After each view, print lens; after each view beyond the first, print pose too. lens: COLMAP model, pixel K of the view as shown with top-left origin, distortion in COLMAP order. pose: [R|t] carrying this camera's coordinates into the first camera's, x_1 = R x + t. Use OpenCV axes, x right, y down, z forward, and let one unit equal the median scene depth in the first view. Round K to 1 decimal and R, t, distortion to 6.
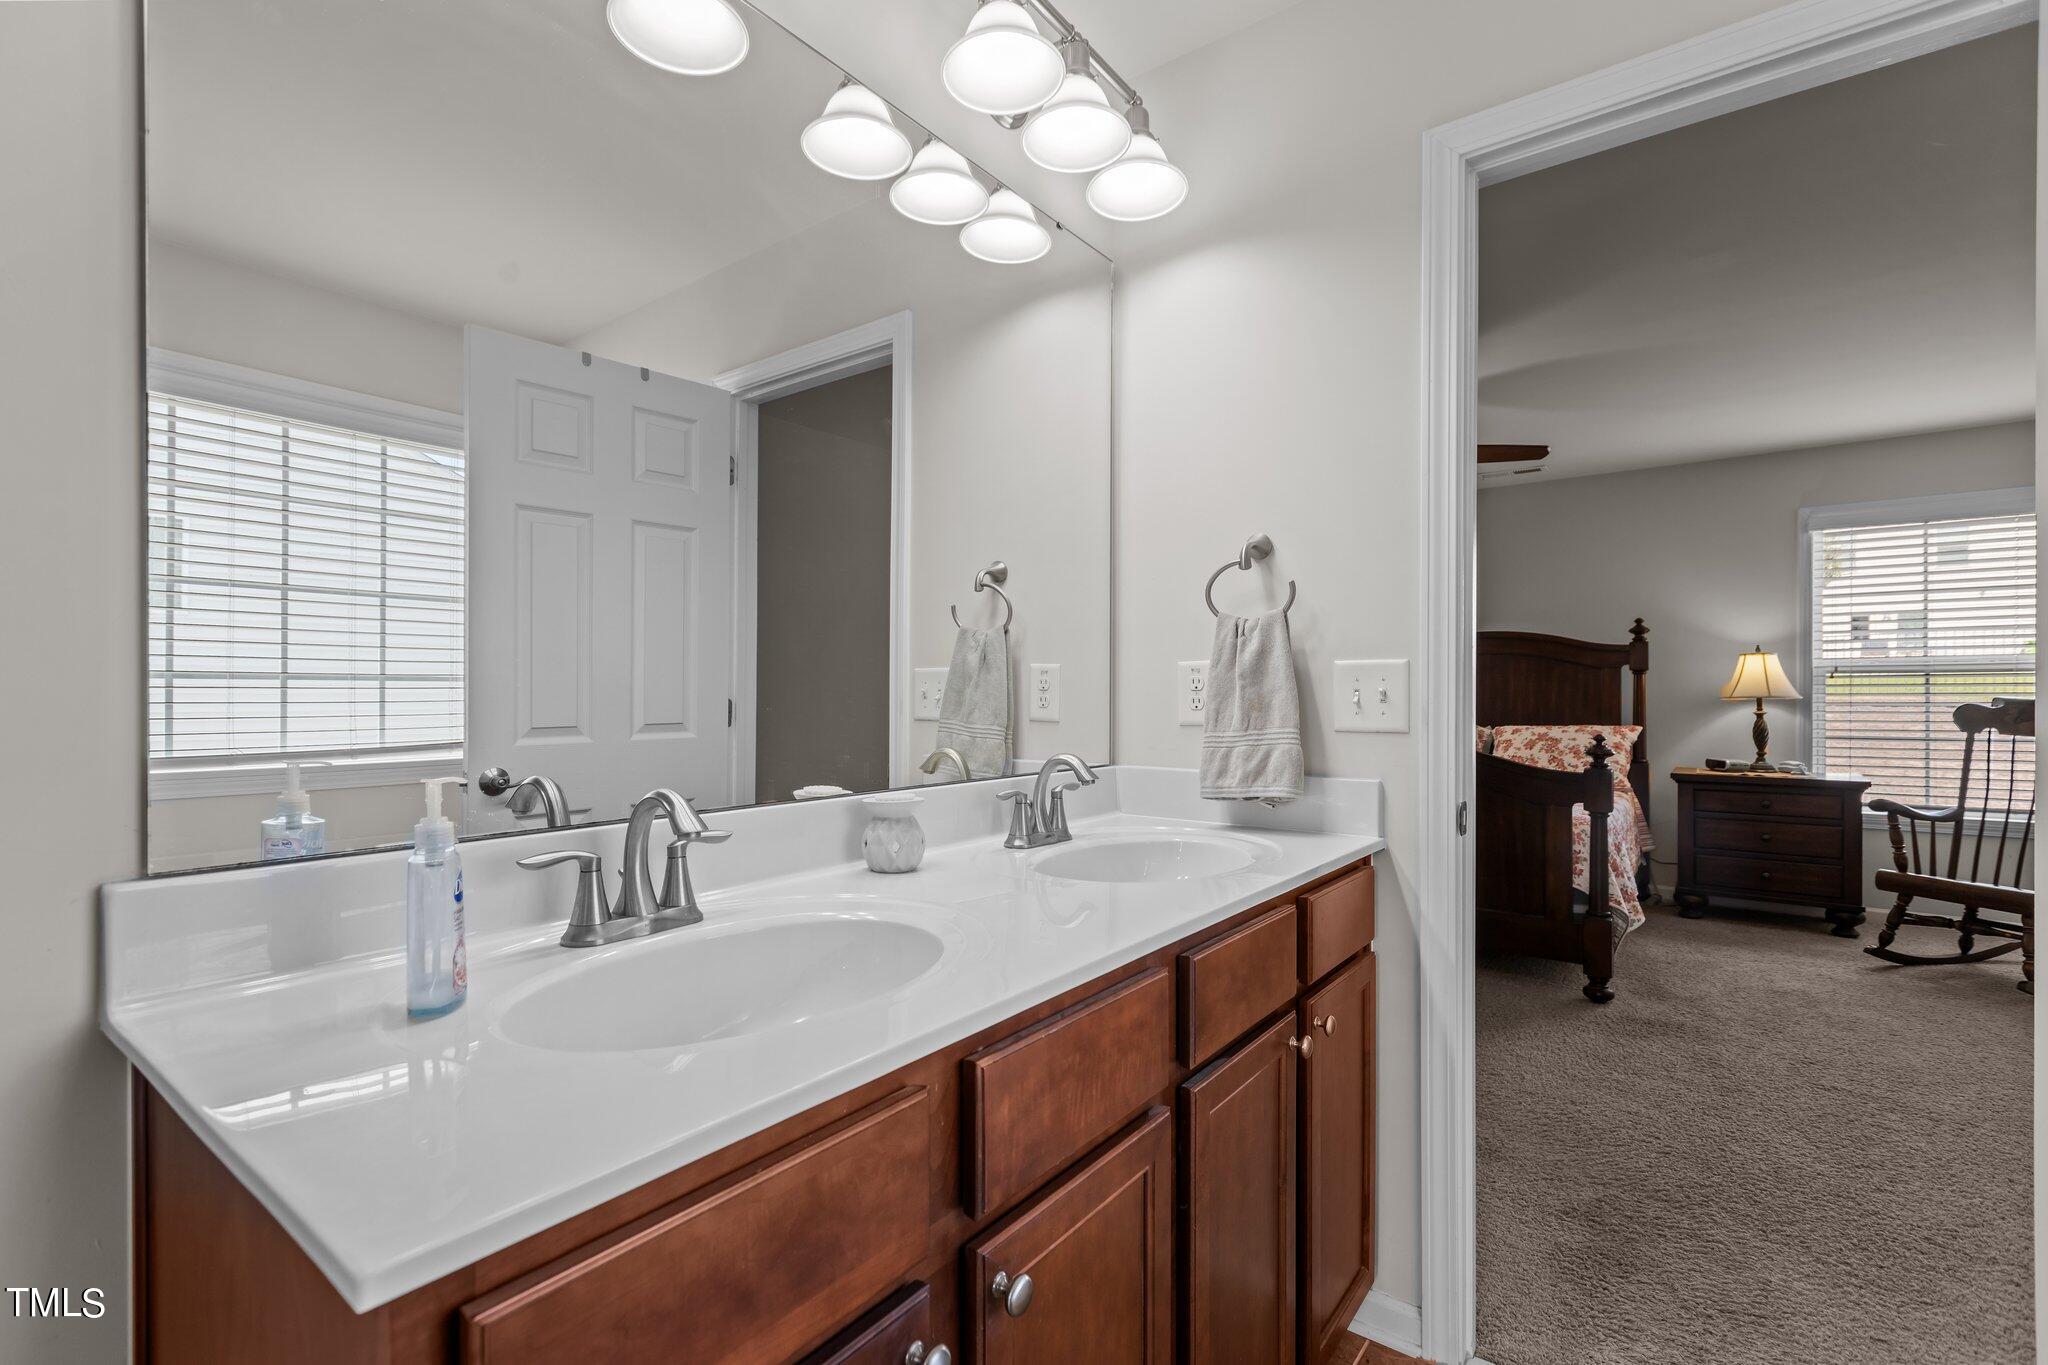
lens RADIAL K [[918.6, 0, 1022.9], [0, 918.6, 692.5], [0, 0, 1]] dist [0.000571, -0.000328]
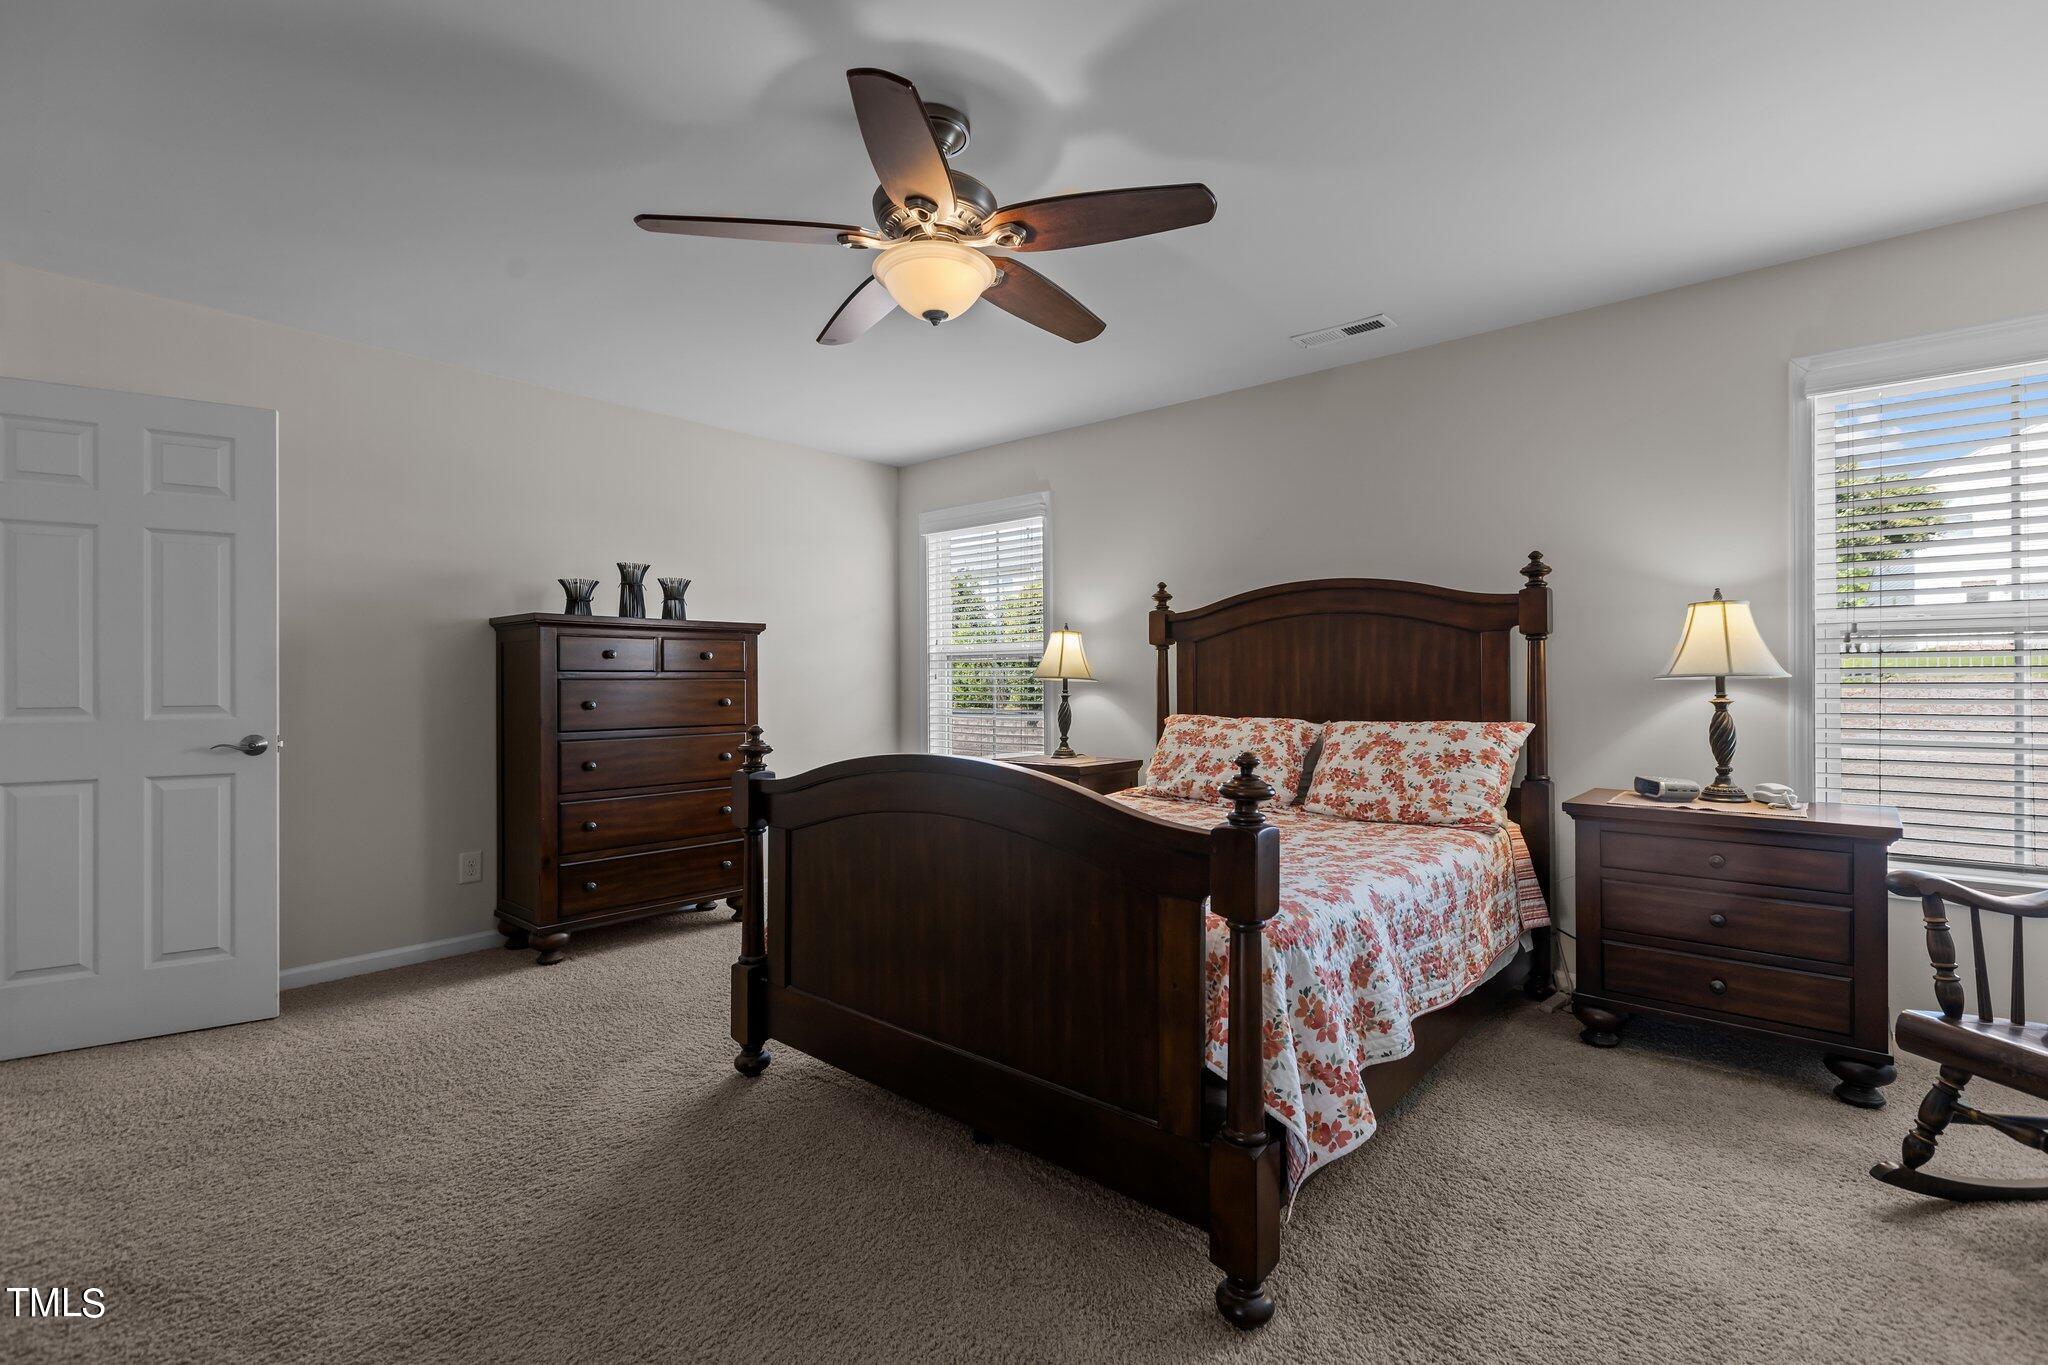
lens RADIAL K [[954.5, 0, 992.3], [0, 954.5, 676.4], [0, 0, 1]] dist [0.003424, 0.000094]
pose [[0.998055, -0.004421, -0.062184, 0.410011], [0.004476, 0.999990, 0.000746, 0.003521], [0.062180, -0.001023, 0.998064, 0.389623]]
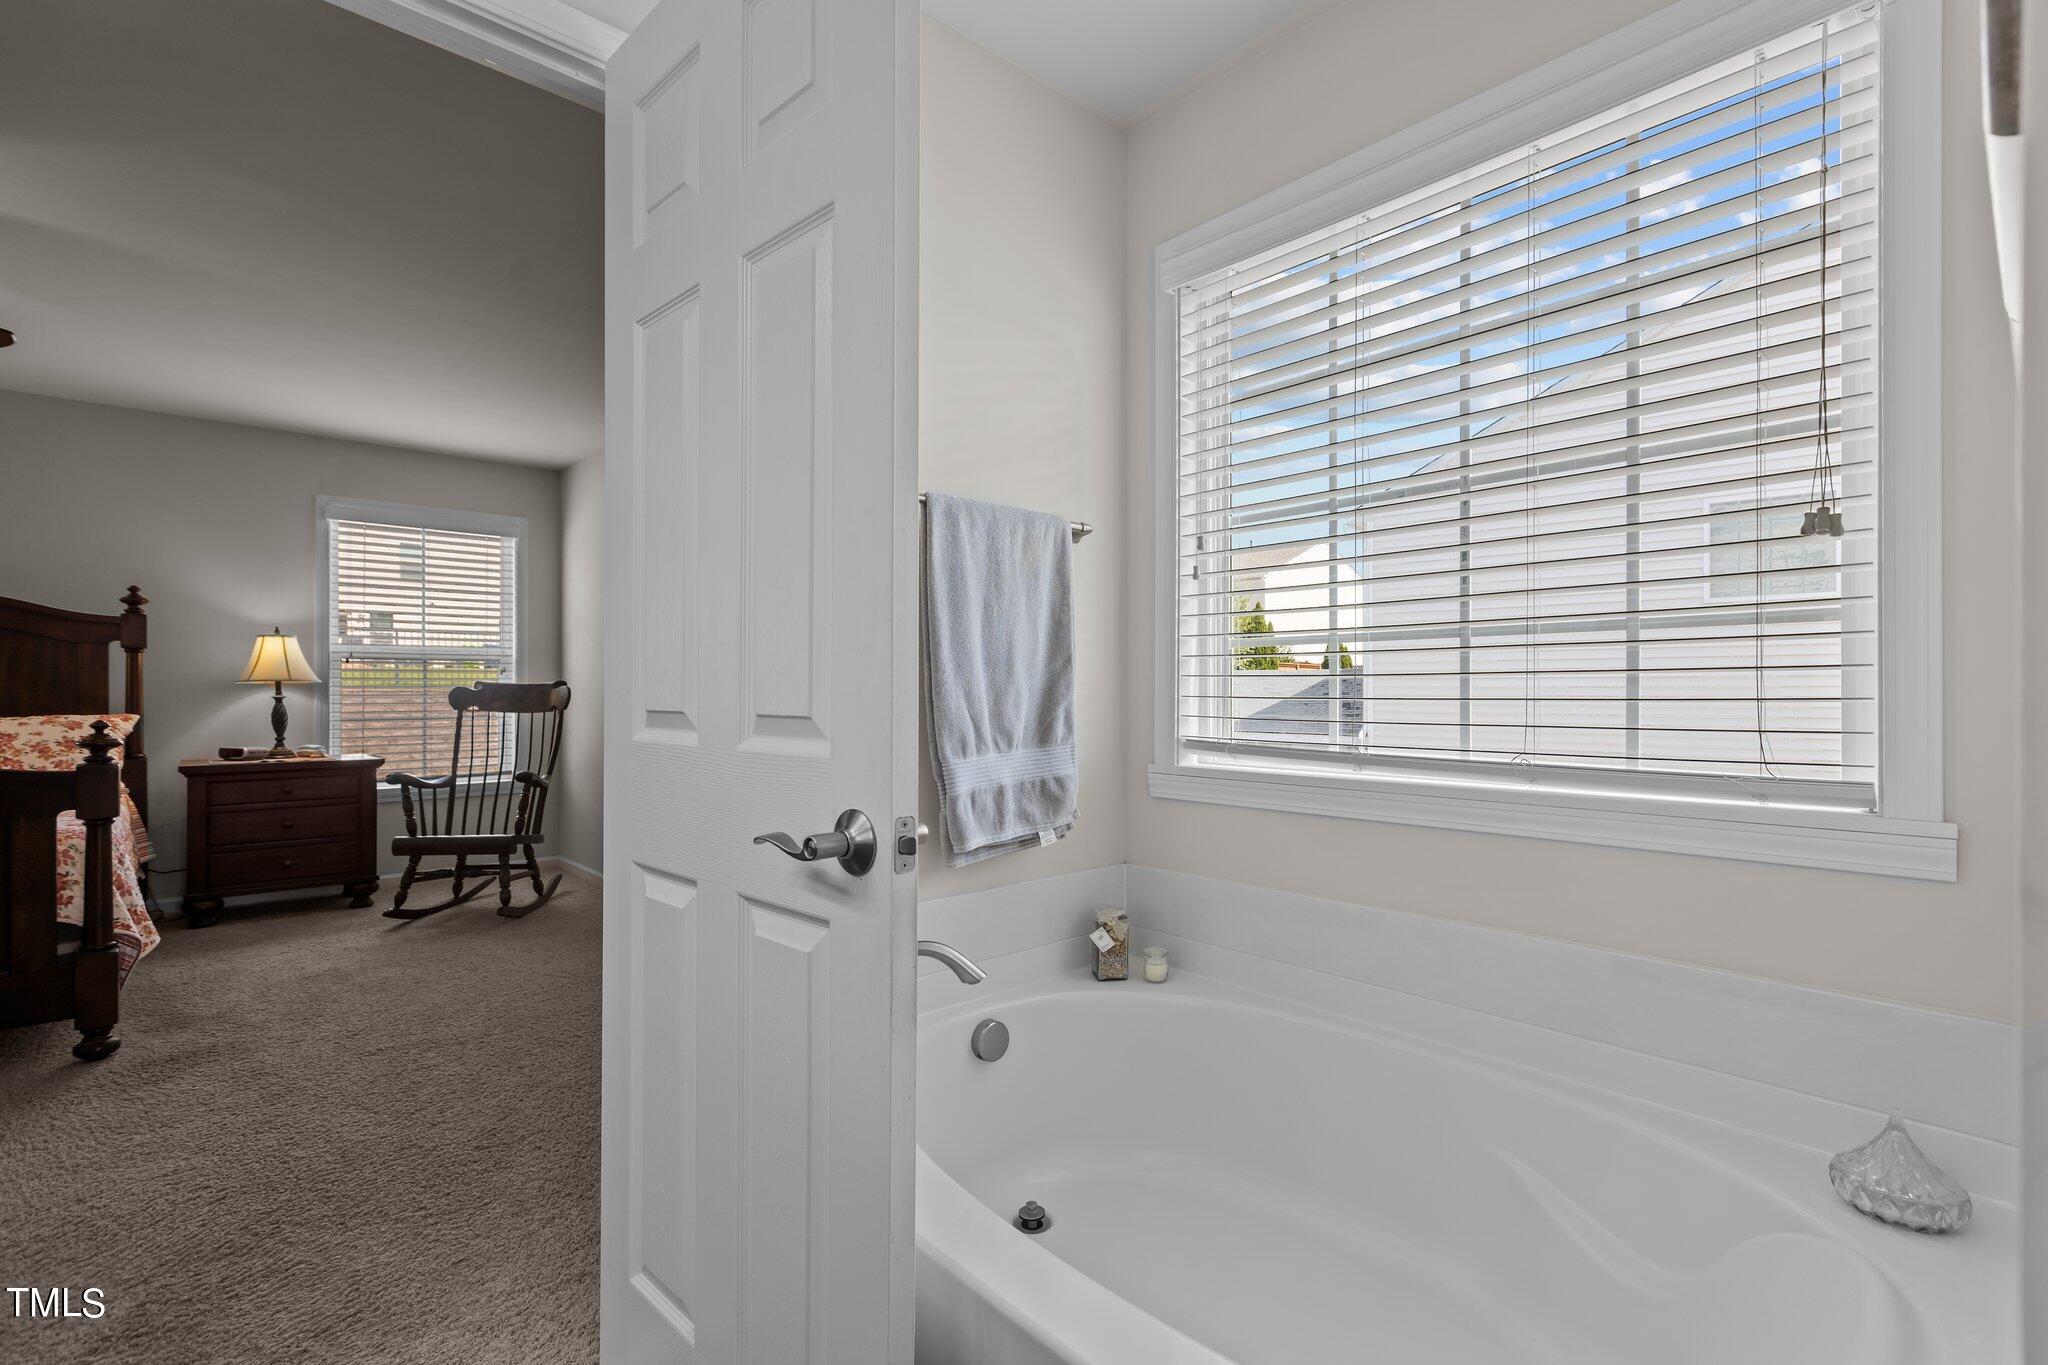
lens RADIAL K [[918.6, 0, 1022.9], [0, 918.6, 692.5], [0, 0, 1]] dist [0.000571, -0.000328]
pose [[0.188674, -0.002738, 0.982036, 0.000051], [-0.005335, 0.999978, 0.003813, 0.010786], [-0.982025, -0.005959, 0.188655, 0.054267]]
